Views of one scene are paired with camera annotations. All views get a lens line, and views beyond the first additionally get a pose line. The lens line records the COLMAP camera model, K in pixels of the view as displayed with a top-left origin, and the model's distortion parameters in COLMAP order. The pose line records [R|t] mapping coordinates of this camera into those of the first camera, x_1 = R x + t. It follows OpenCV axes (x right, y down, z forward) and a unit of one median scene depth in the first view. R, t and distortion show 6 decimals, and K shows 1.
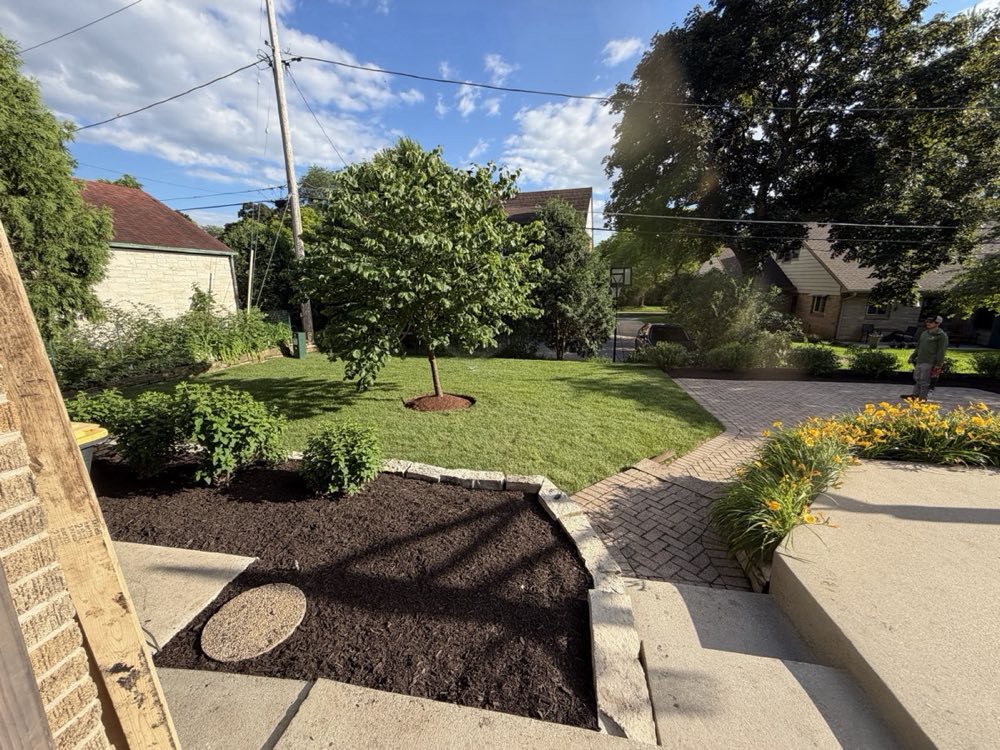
lens RADIAL K [[397.7, 0, 496.6], [0, 397.7, 374.7], [0, 0, 1]] dist [-0.001141, 0.000453]
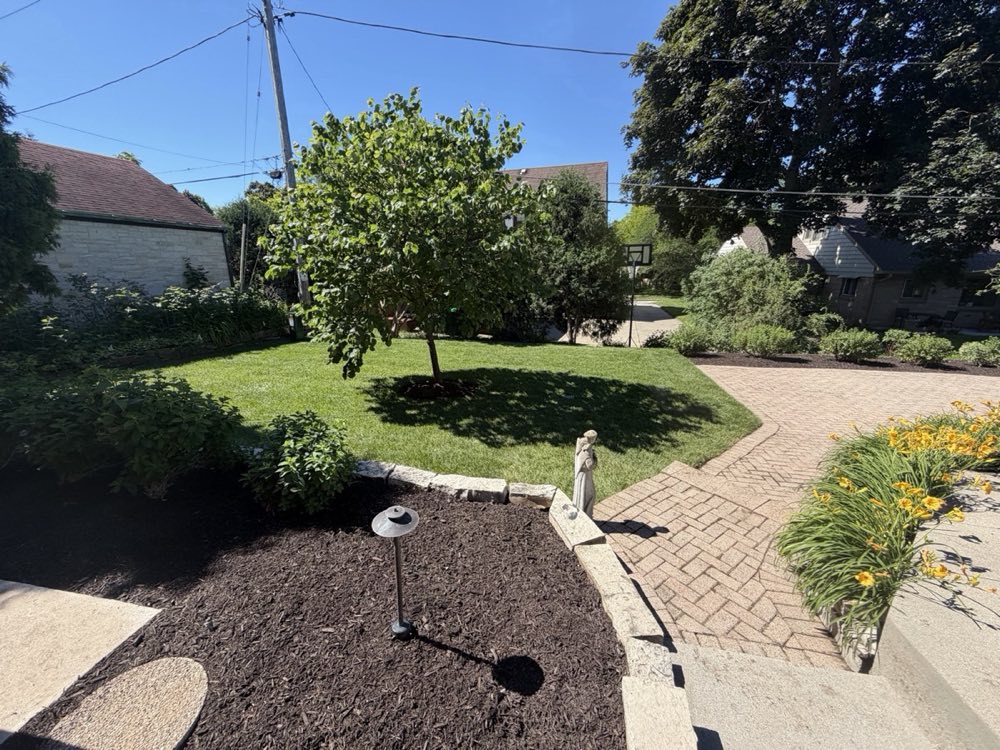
lens RADIAL K [[397.7, 0, 496.4], [0, 397.7, 374.6], [0, 0, 1]] dist [-0.001141, 0.000453]
pose [[0.999671, 0.008881, -0.024070, 0.003825], [-0.007919, 0.999177, 0.039780, -0.000729], [0.024404, -0.039576, 0.998919, 0.049246]]
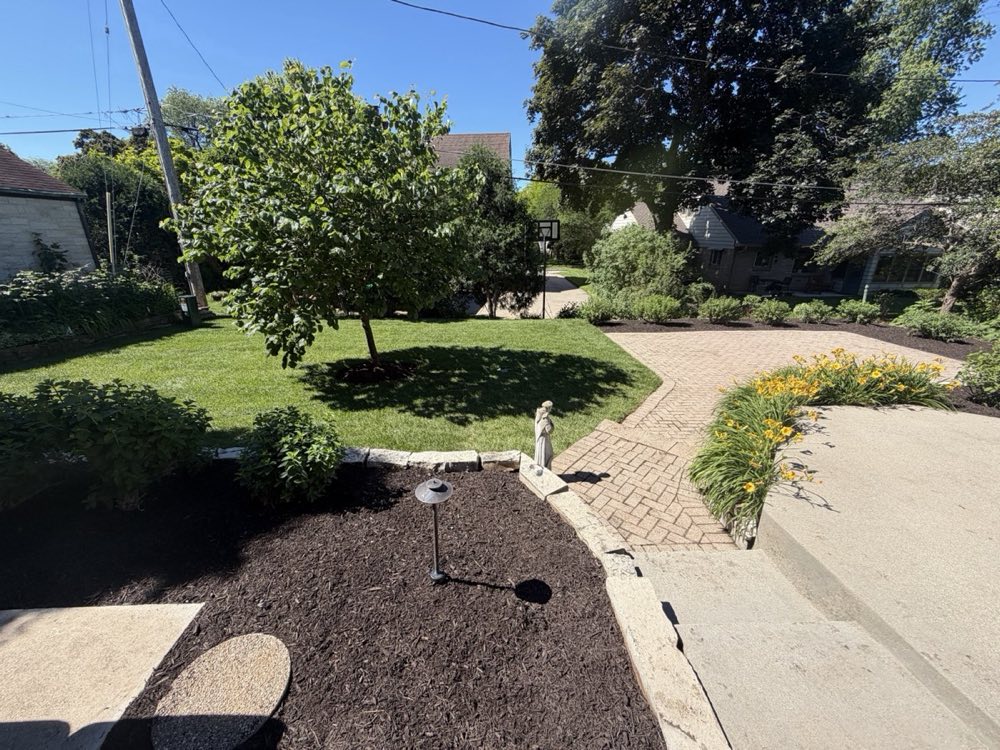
lens RADIAL K [[397.7, 0, 496.4], [0, 397.7, 374.5], [0, 0, 1]] dist [-0.001141, 0.000453]
pose [[0.978791, -0.062870, 0.194974, -0.026677], [0.041082, 0.992648, 0.113850, -0.008616], [-0.200698, -0.103425, 0.974178, 0.027062]]
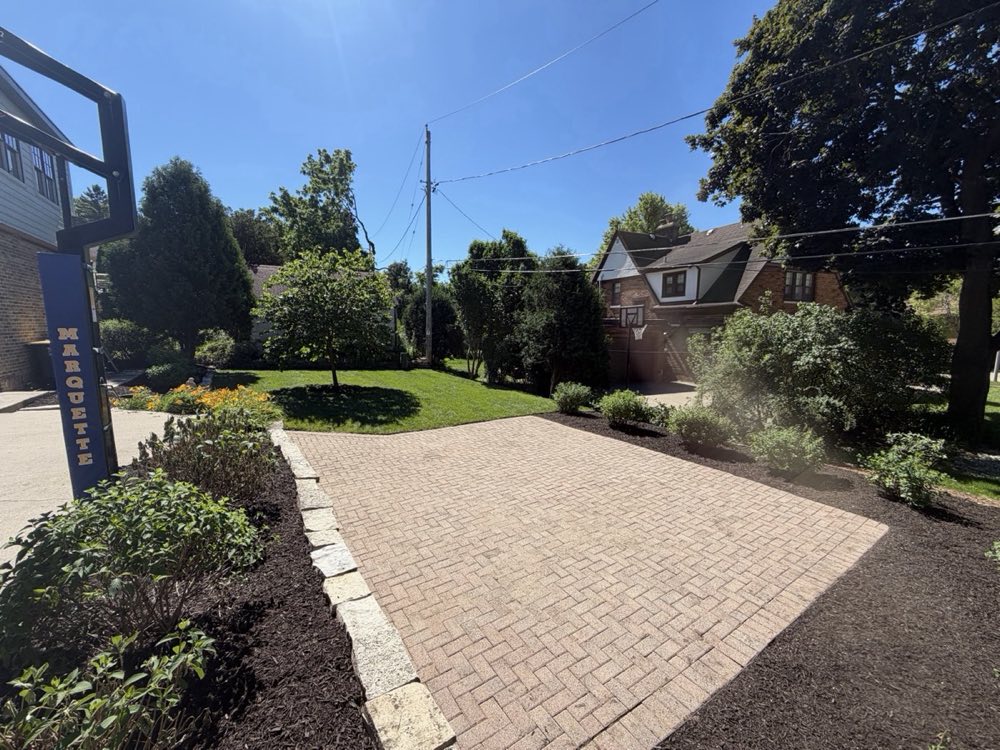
lens RADIAL K [[397.7, 0, 496.1], [0, 397.7, 373.5], [0, 0, 1]] dist [-0.001141, 0.000453]
pose [[0.670088, 0.093861, -0.736323, 0.730332], [-0.180634, 0.982773, -0.039109, -0.026535], [0.719967, 0.159211, 0.675499, 0.177015]]
